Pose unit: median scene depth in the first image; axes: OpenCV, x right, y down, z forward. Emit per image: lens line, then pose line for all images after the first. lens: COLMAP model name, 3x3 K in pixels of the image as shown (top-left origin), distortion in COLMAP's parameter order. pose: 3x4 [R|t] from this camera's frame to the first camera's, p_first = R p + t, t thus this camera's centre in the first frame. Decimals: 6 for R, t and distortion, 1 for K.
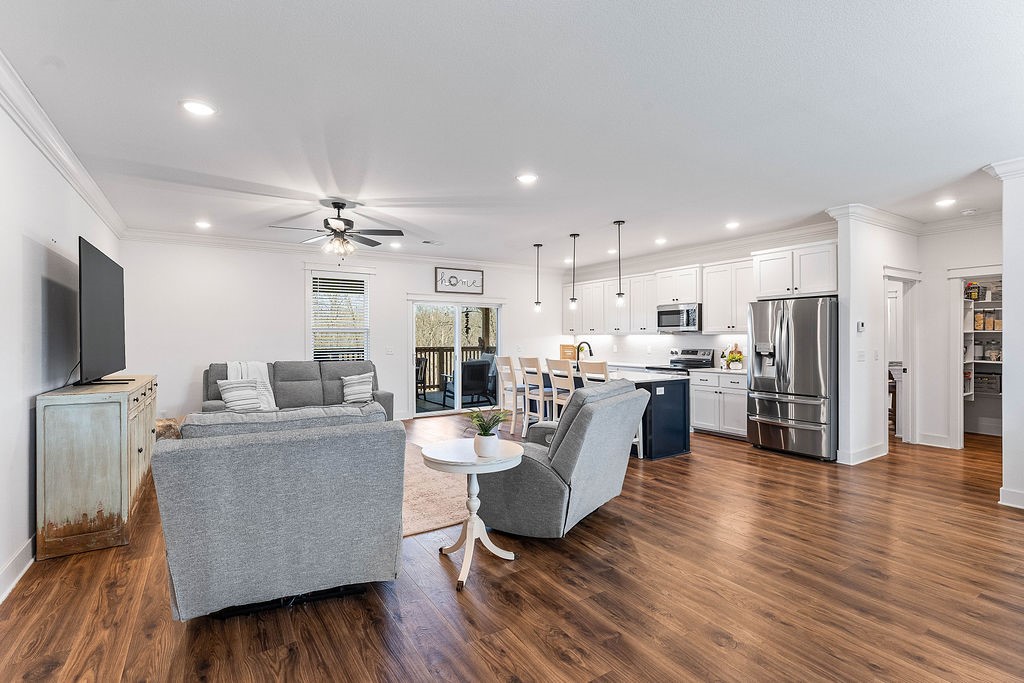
lens RADIAL K [[469.3, 0, 509.4], [0, 469.3, 336.7], [0, 0, 1]] dist [0.003130, -0.000053]
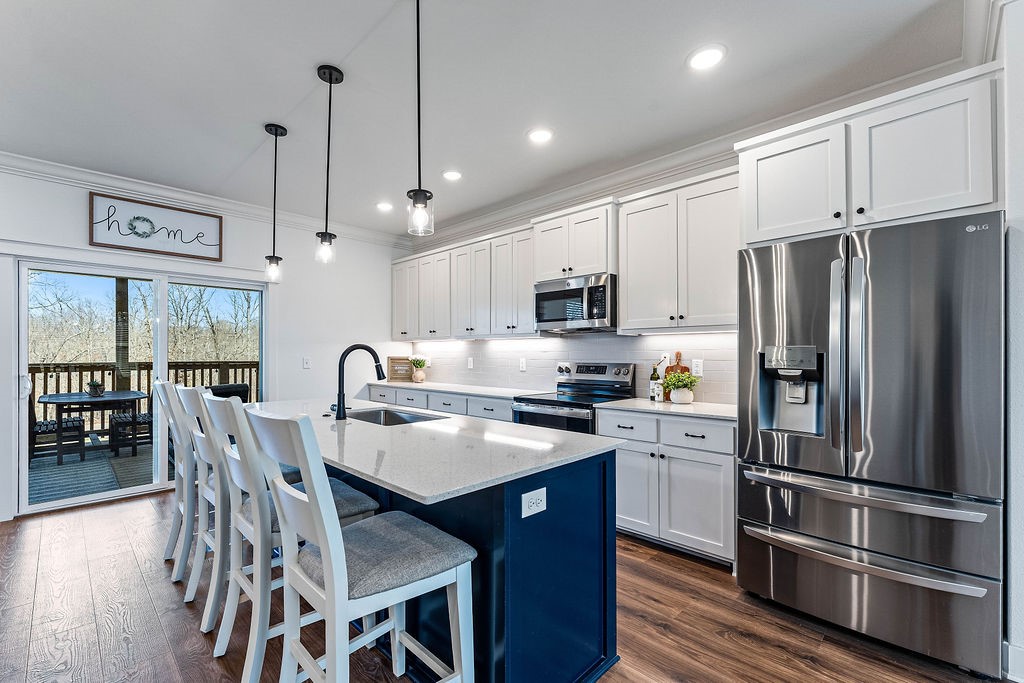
lens RADIAL K [[436.5, 0, 509.3], [0, 436.5, 351.6], [0, 0, 1]] dist [-0.002460, -0.000119]
pose [[0.973498, 0.004952, 0.228641, 0.186807], [-0.003962, 0.999981, -0.004787, 0.016706], [-0.228661, 0.003754, 0.973499, 0.564736]]
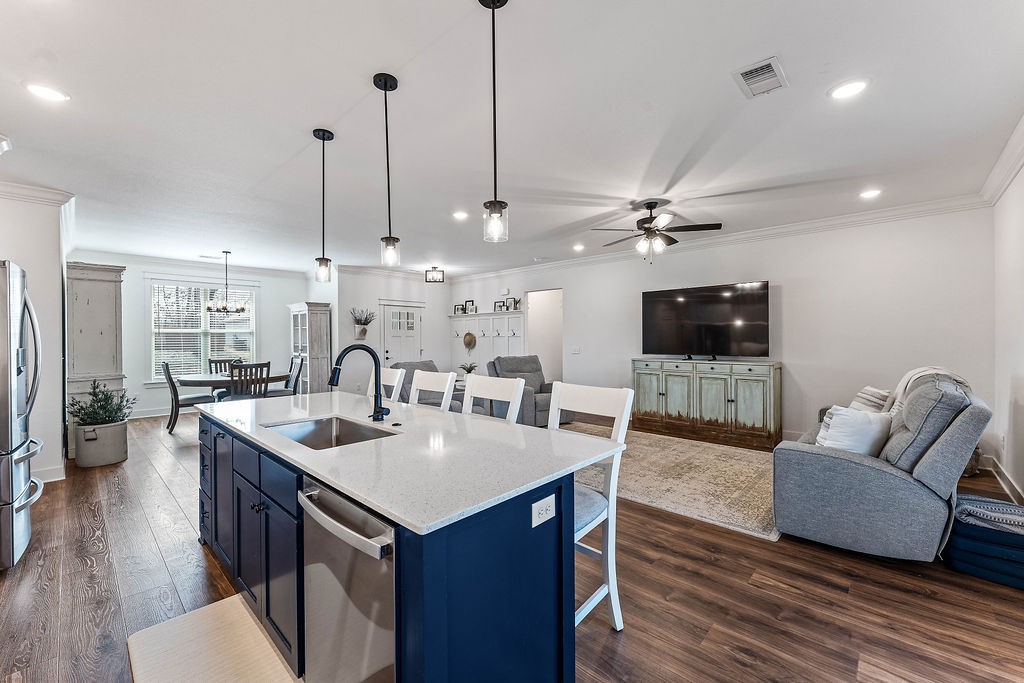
lens RADIAL K [[413.9, 0, 507.0], [0, 413.9, 339.4], [0, 0, 1]] dist [-0.001088, -0.000148]
pose [[-0.970719, 0.007167, -0.240113, 0.112389], [0.007055, 0.999974, 0.001327, 0.007508], [0.240116, -0.000406, -0.970744, 1.260579]]
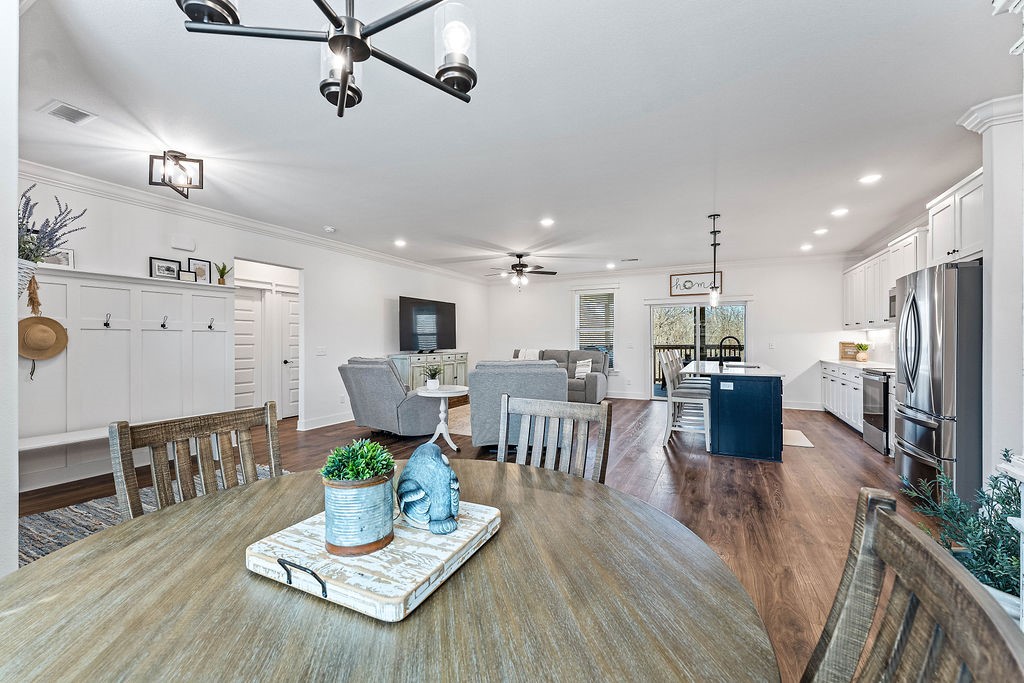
lens RADIAL K [[413.9, 0, 507.0], [0, 413.9, 339.4], [0, 0, 1]] dist [-0.001088, -0.000148]
pose [[0.508105, -0.000365, -0.861295, 0.631374], [0.001798, 0.999998, 0.000637, 0.014495], [0.861294, -0.001872, 0.508104, 0.139787]]
